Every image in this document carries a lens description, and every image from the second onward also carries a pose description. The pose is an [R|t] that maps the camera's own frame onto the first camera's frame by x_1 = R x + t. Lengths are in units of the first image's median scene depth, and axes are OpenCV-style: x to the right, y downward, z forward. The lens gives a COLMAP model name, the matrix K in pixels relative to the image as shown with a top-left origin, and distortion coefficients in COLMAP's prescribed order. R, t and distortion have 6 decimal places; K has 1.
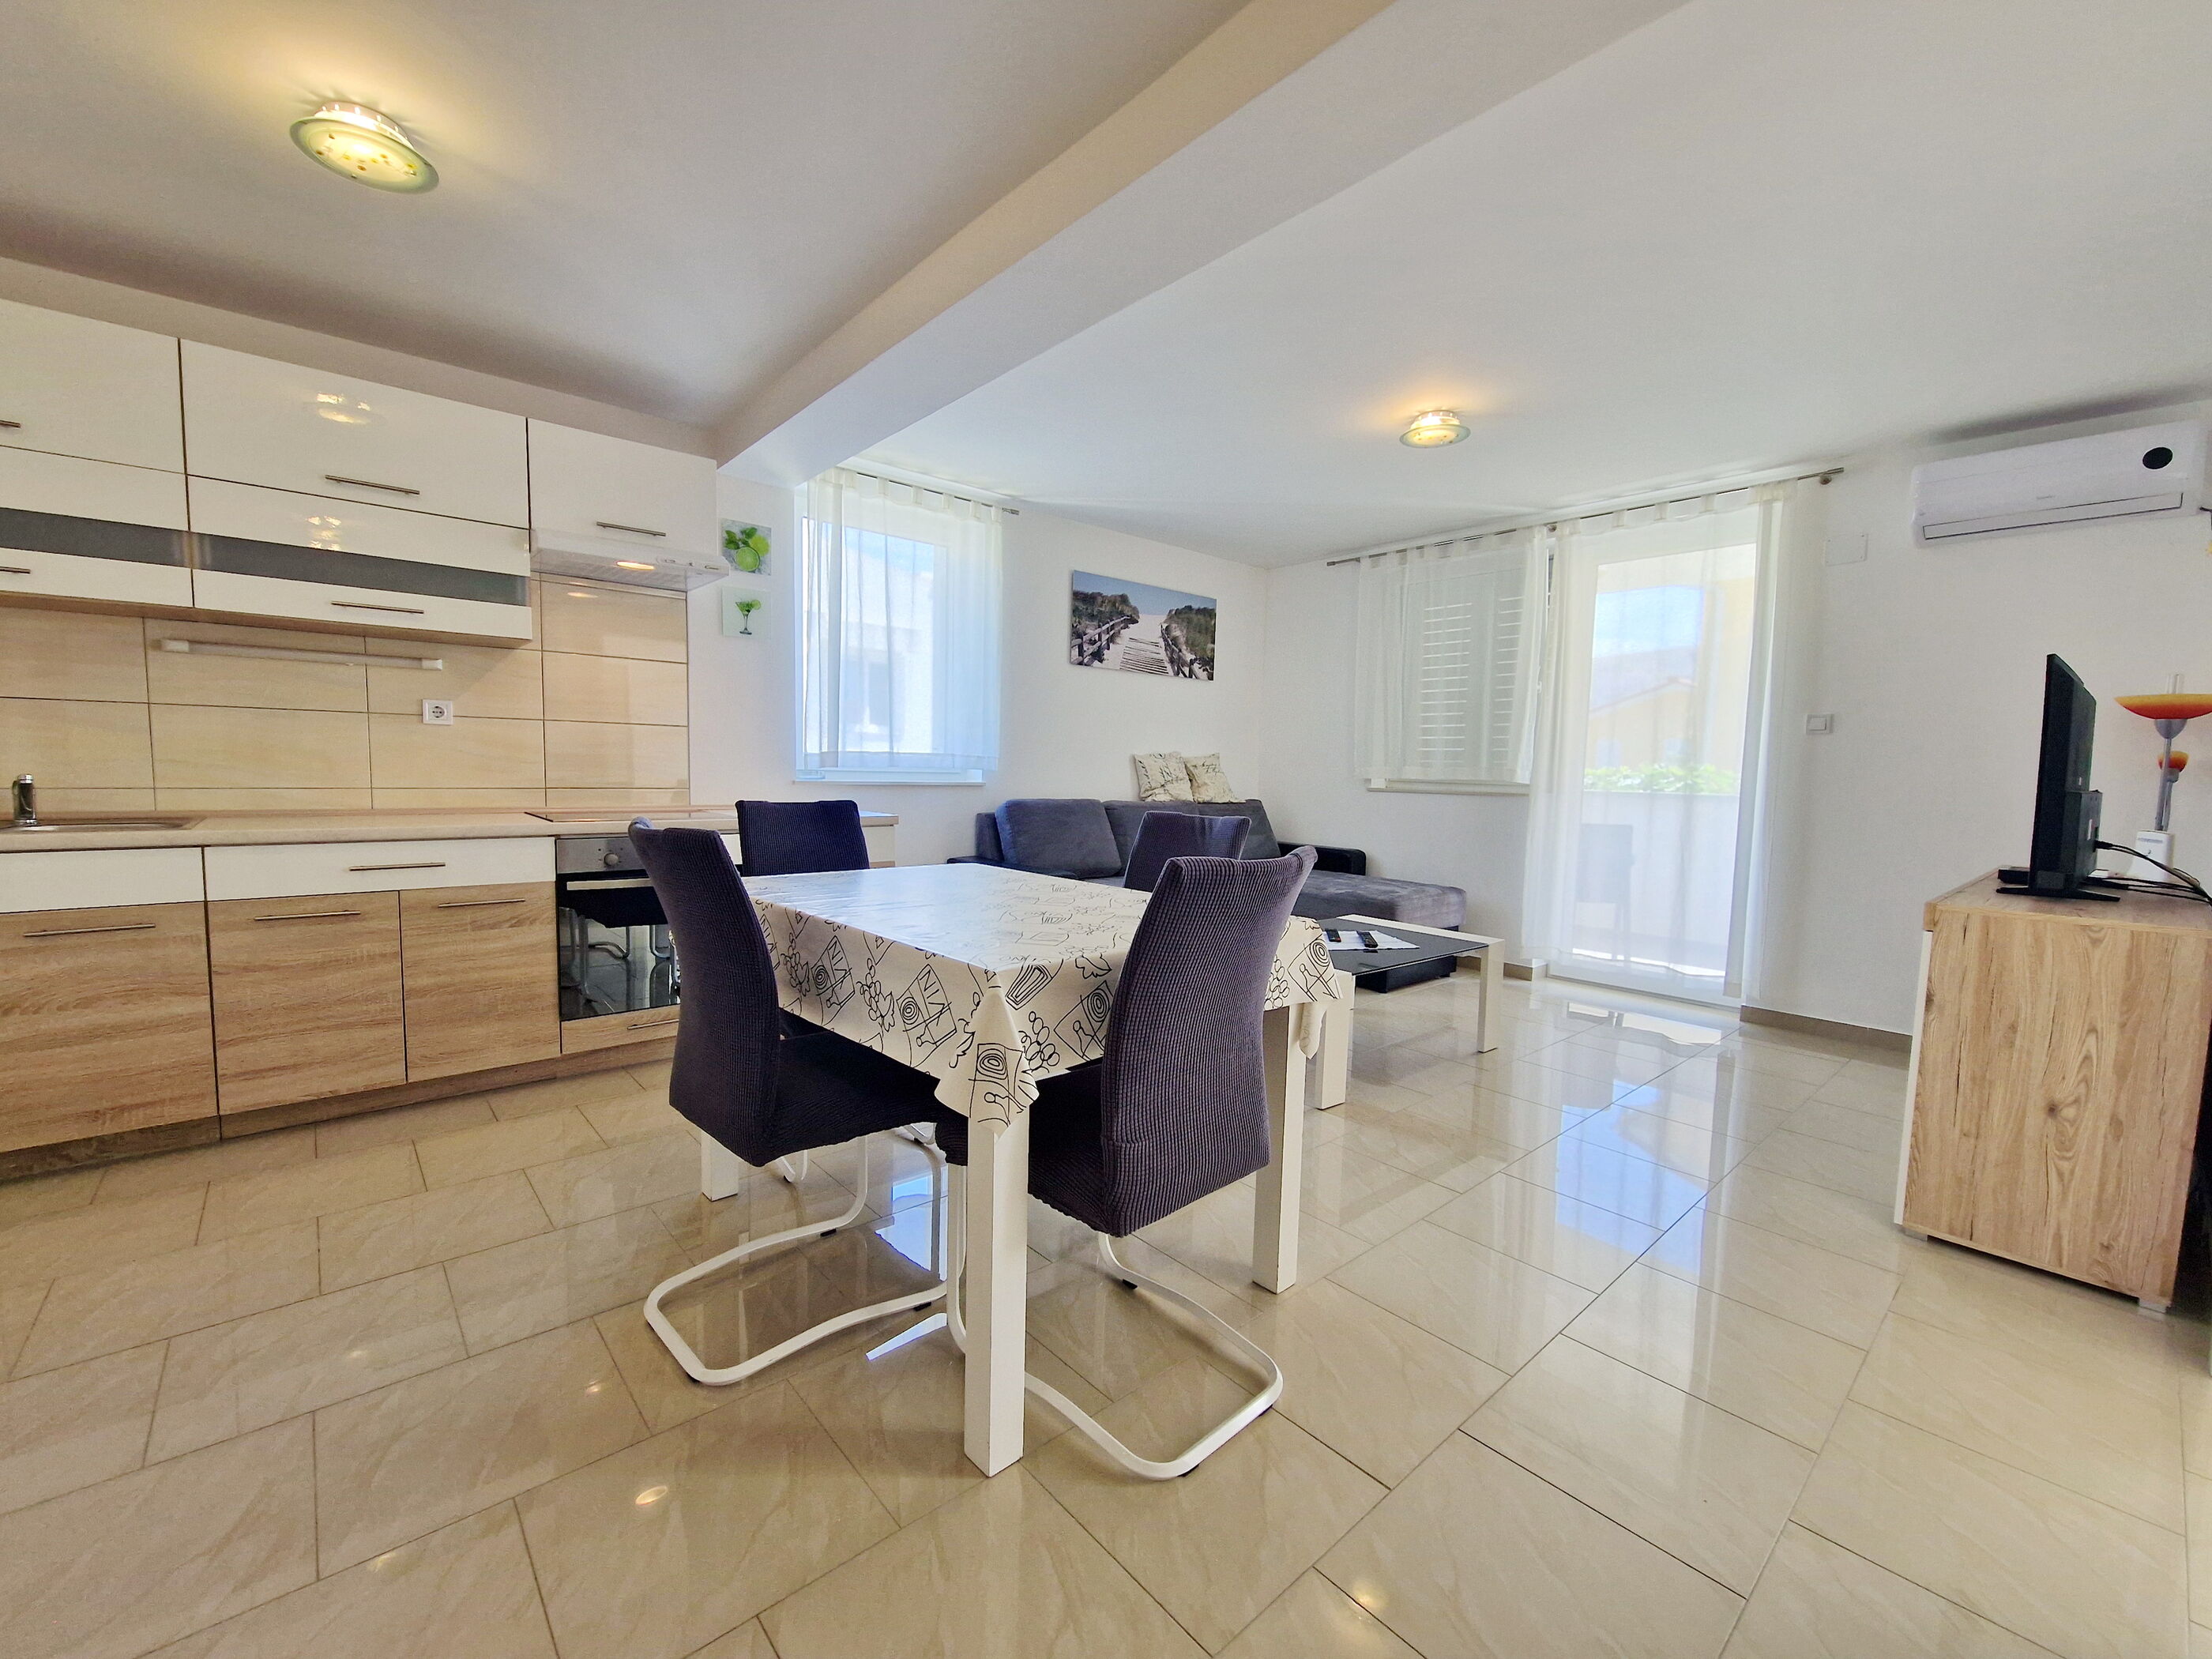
lens RADIAL K [[900.8, 0, 1097.6], [0, 900.8, 840.2], [0, 0, 1]] dist [0.000033, -0.002427]
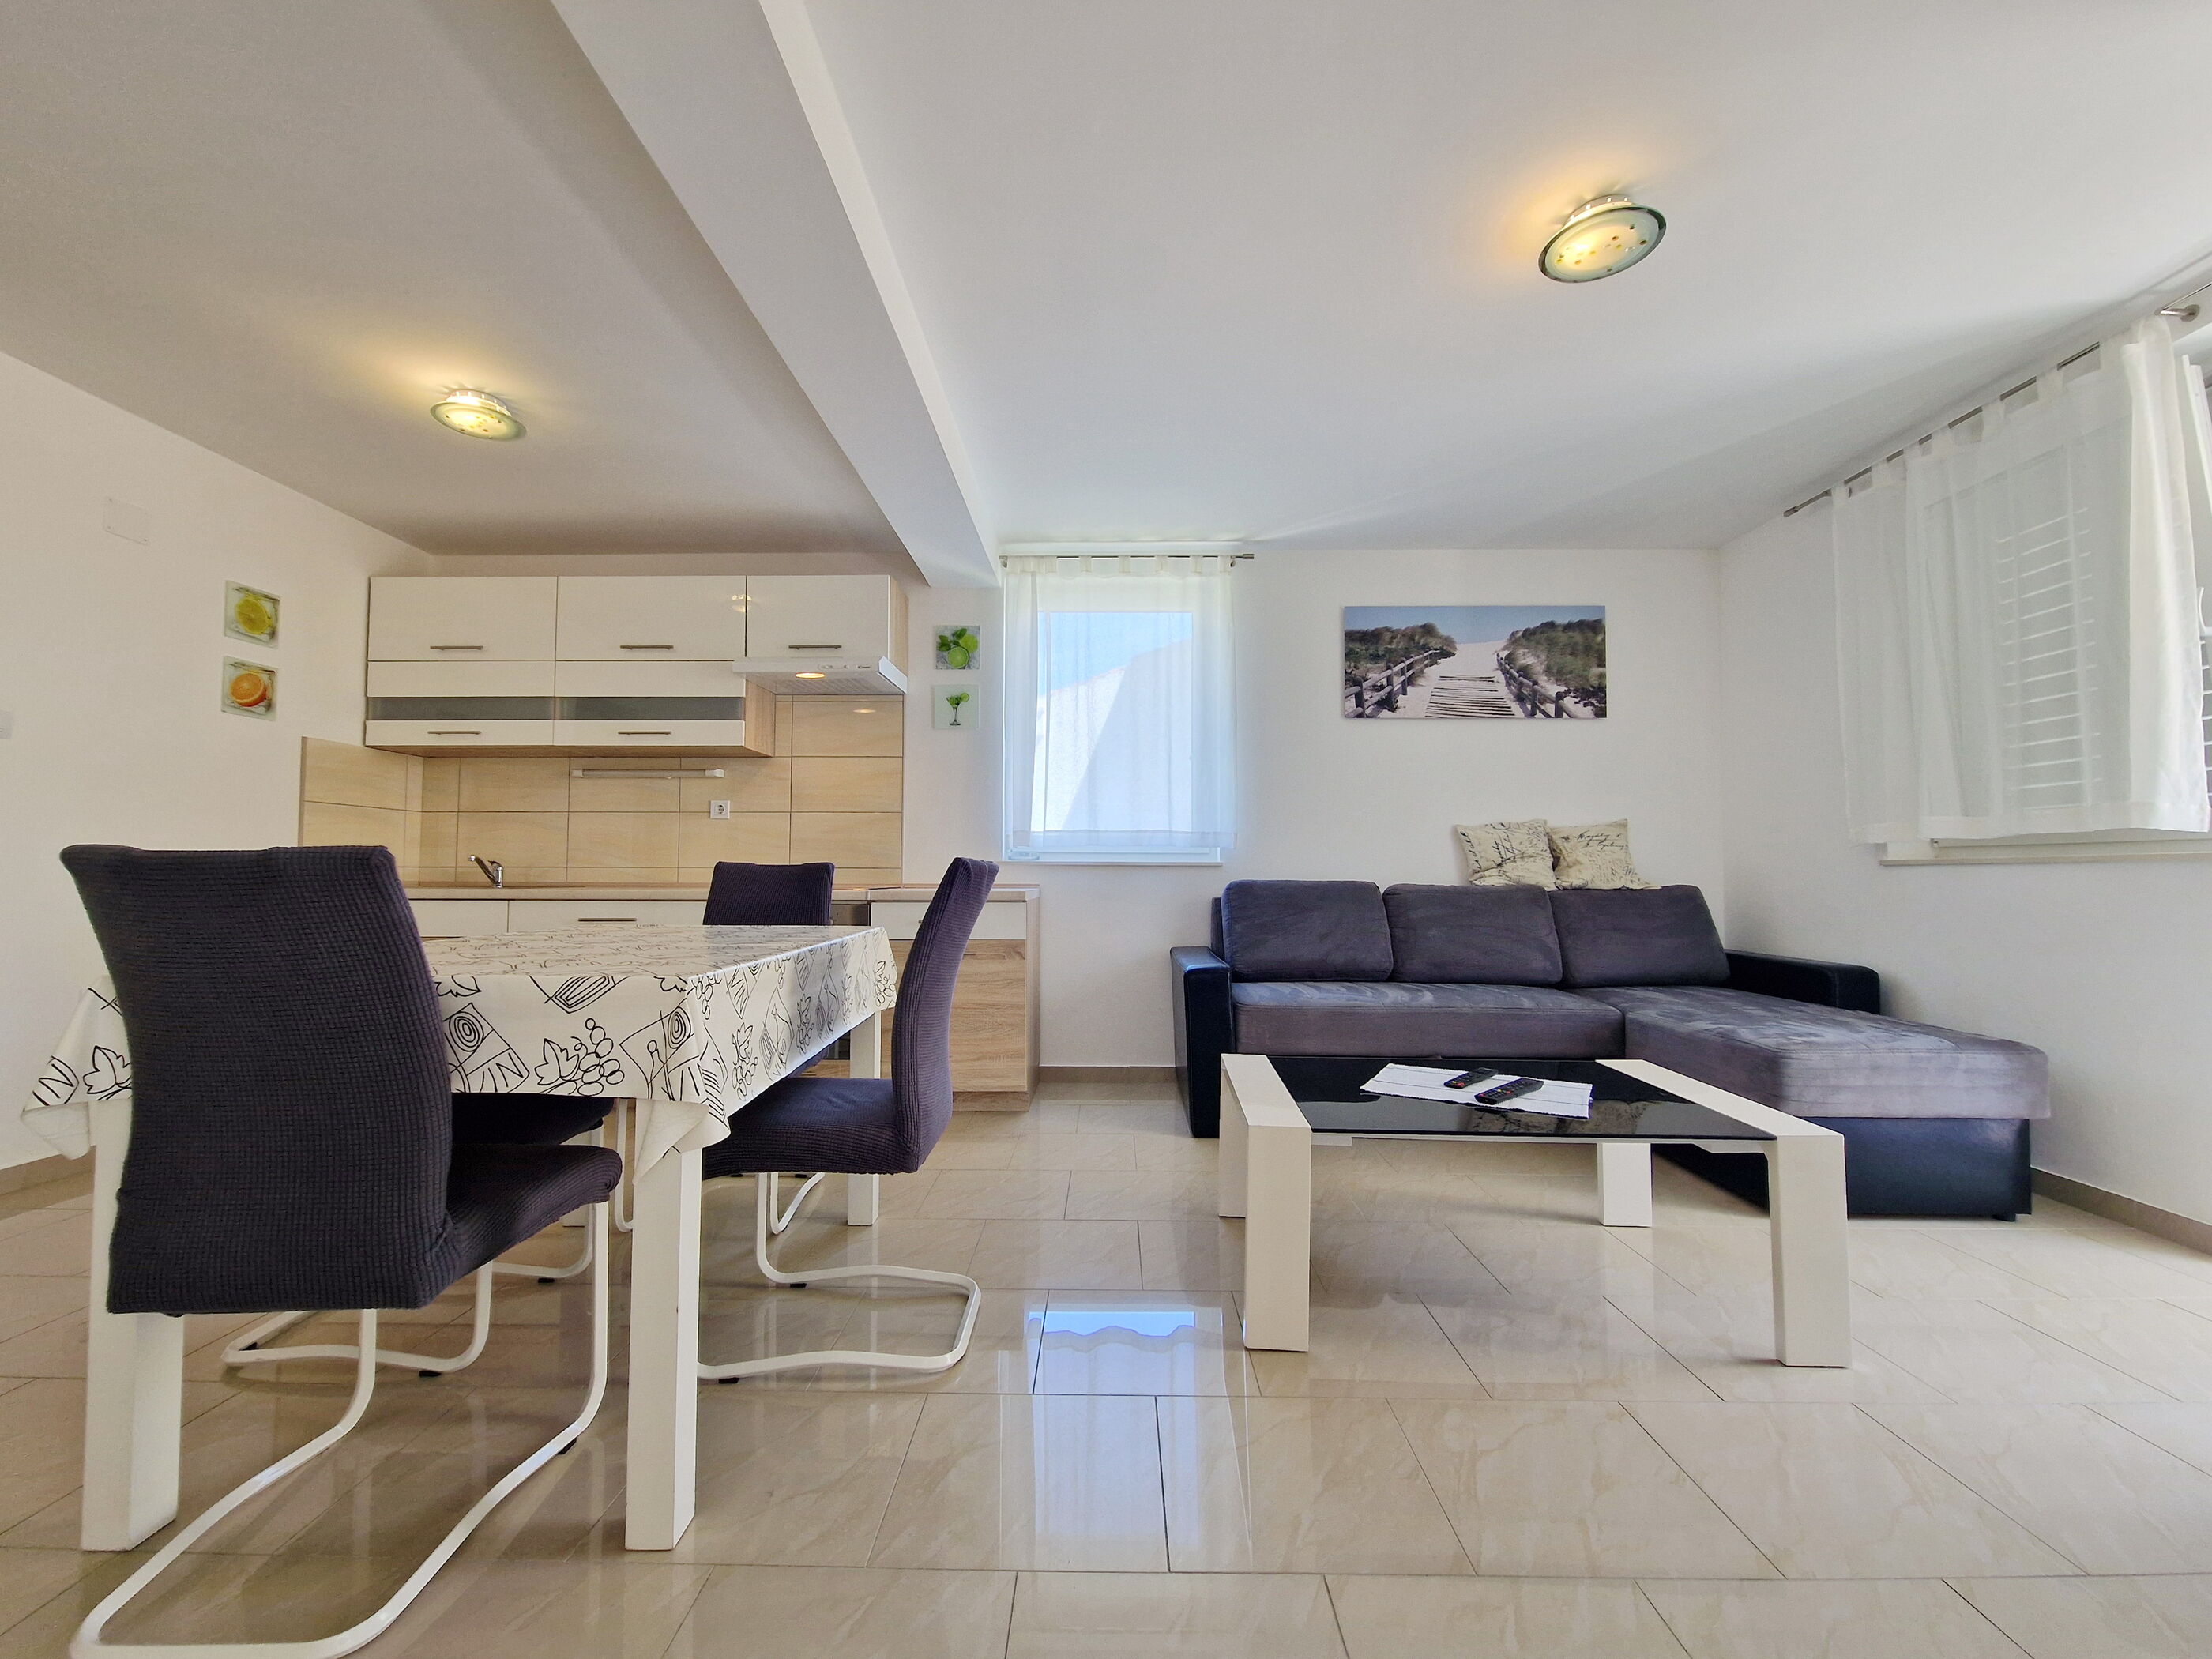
lens RADIAL K [[900.8, 0, 1097.6], [0, 900.8, 840.2], [0, 0, 1]] dist [0.000033, -0.002427]
pose [[0.740828, -0.045472, -0.670154, 0.481657], [-0.042580, 0.992520, -0.114417, 0.025456], [0.670344, 0.113298, 0.733350, 0.359678]]
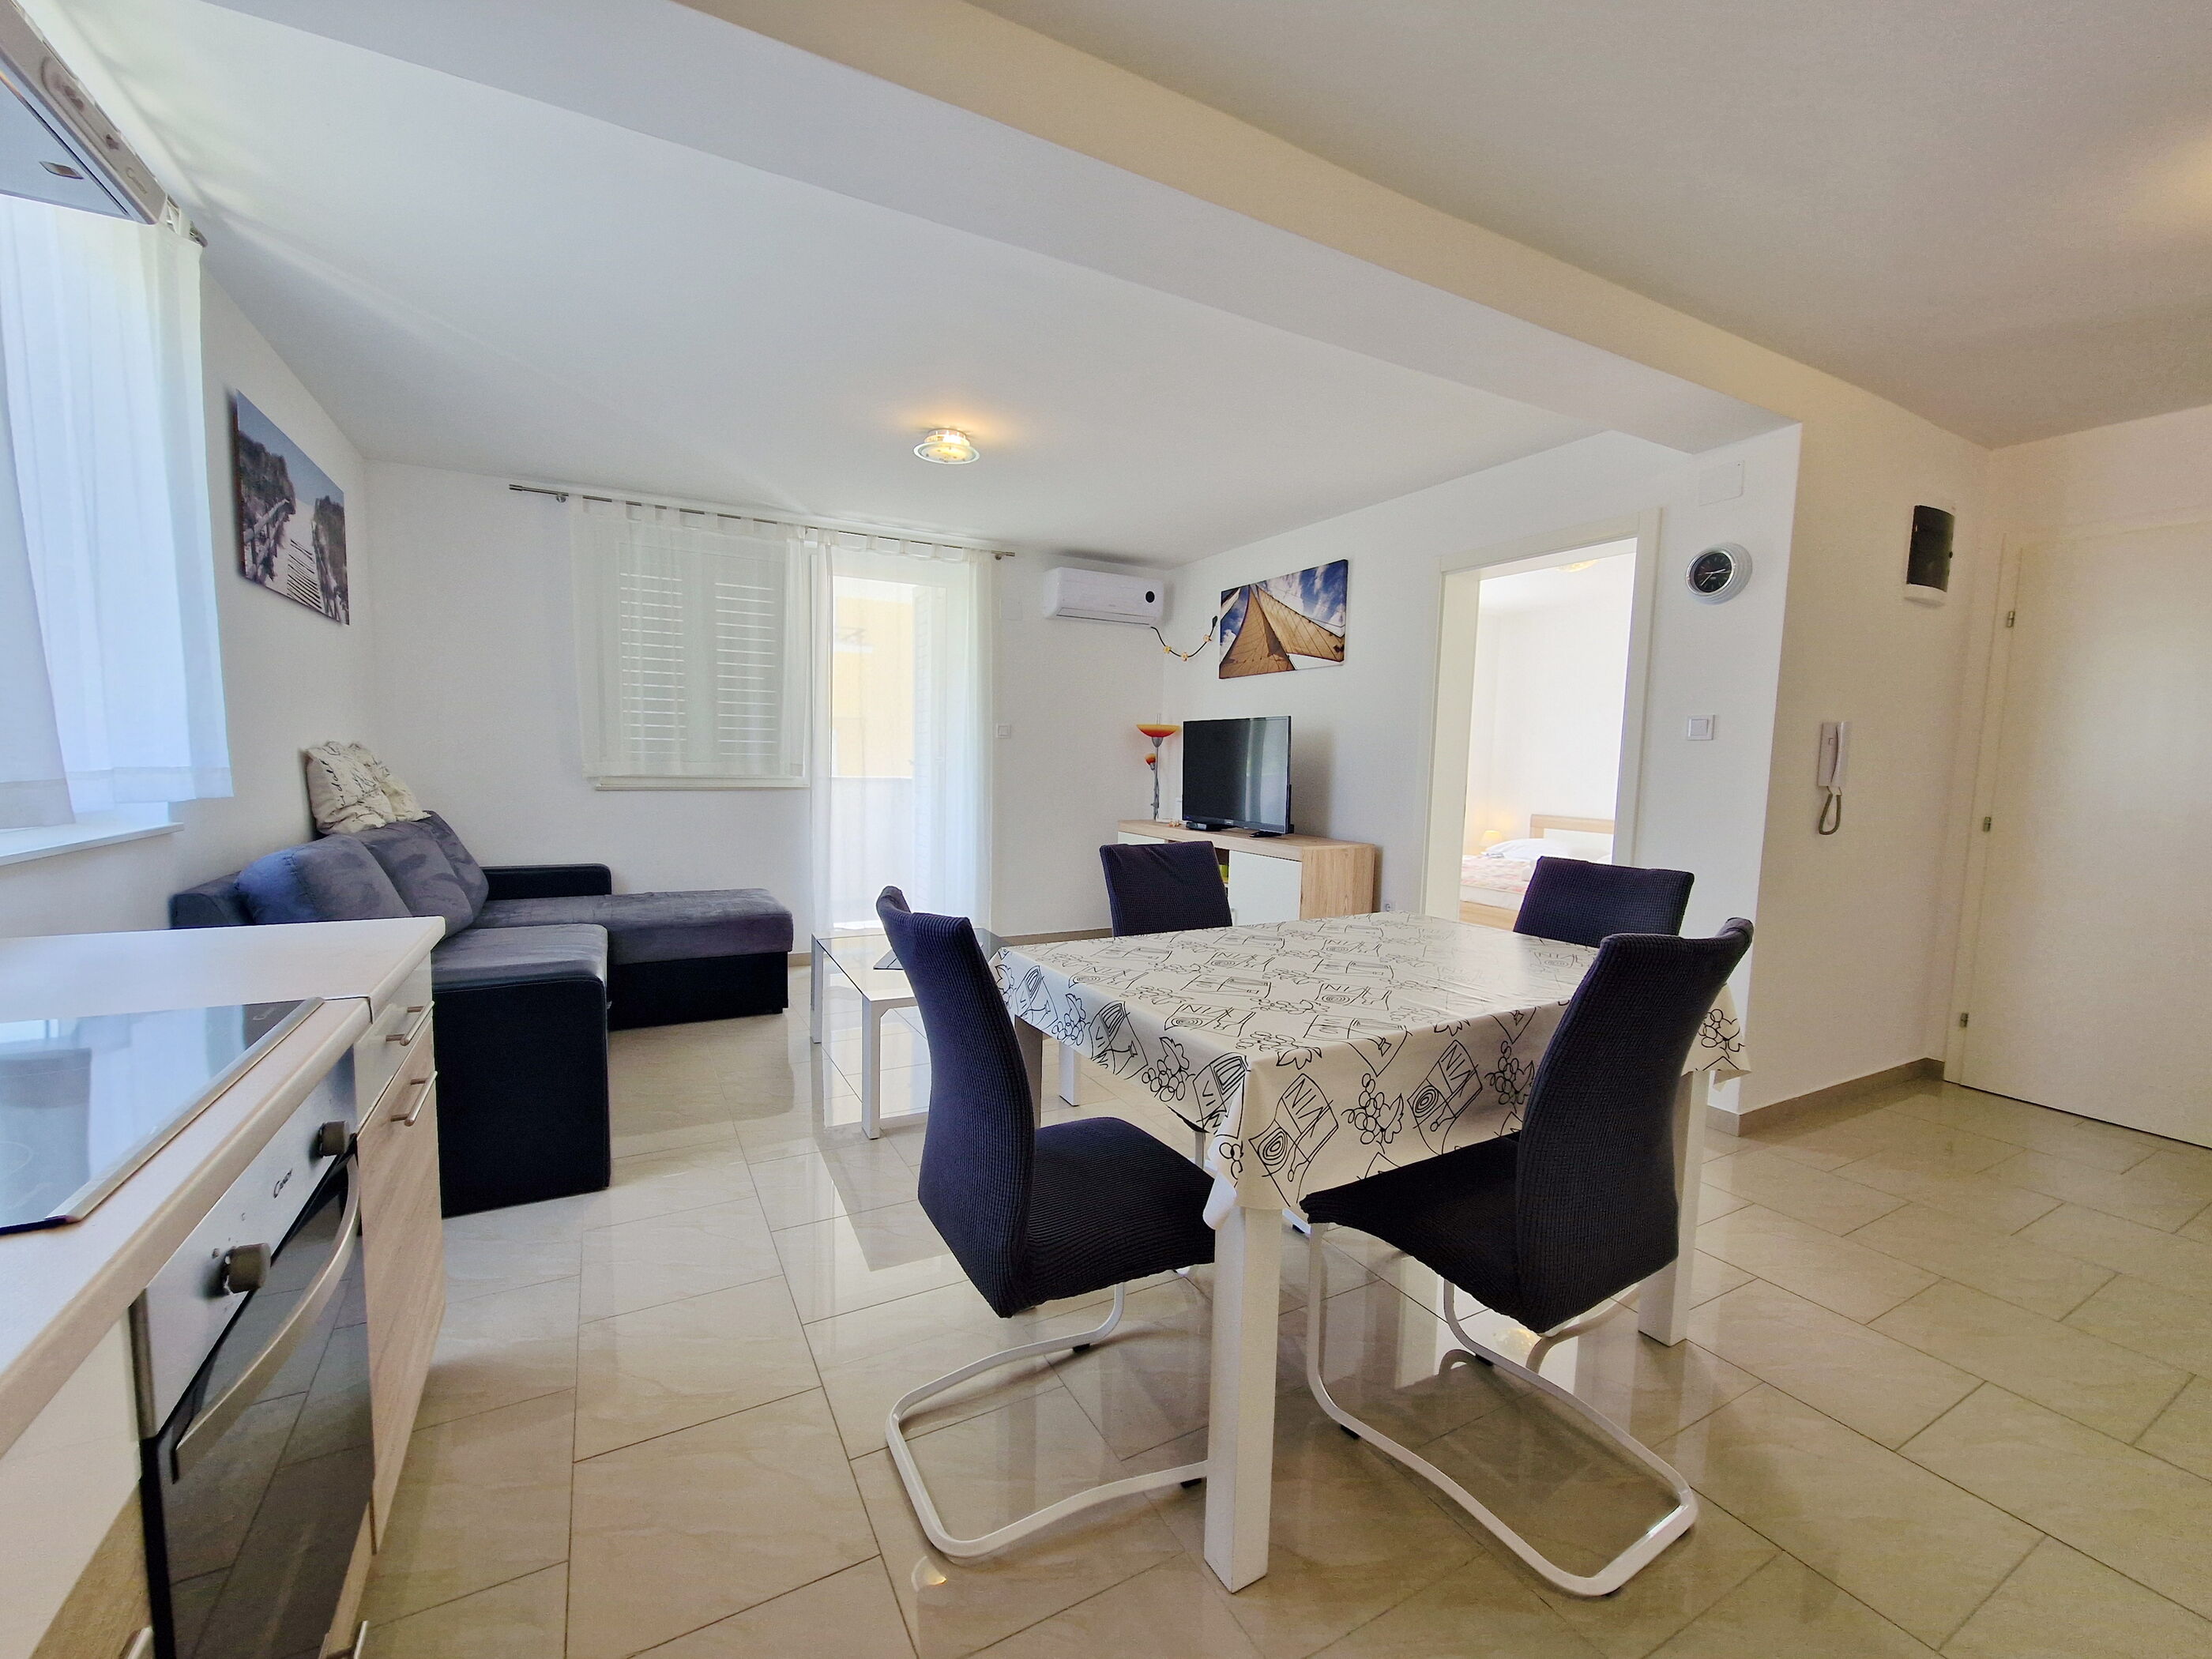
lens RADIAL K [[901.7, 0, 1092.6], [0, 901.7, 837.9], [0, 0, 1]] dist [0.002386, 0.000534]
pose [[0.217872, -0.106979, 0.970097, -0.601051], [0.062717, 0.993455, 0.095470, -0.095044], [-0.973960, 0.040041, 0.223155, 0.592791]]
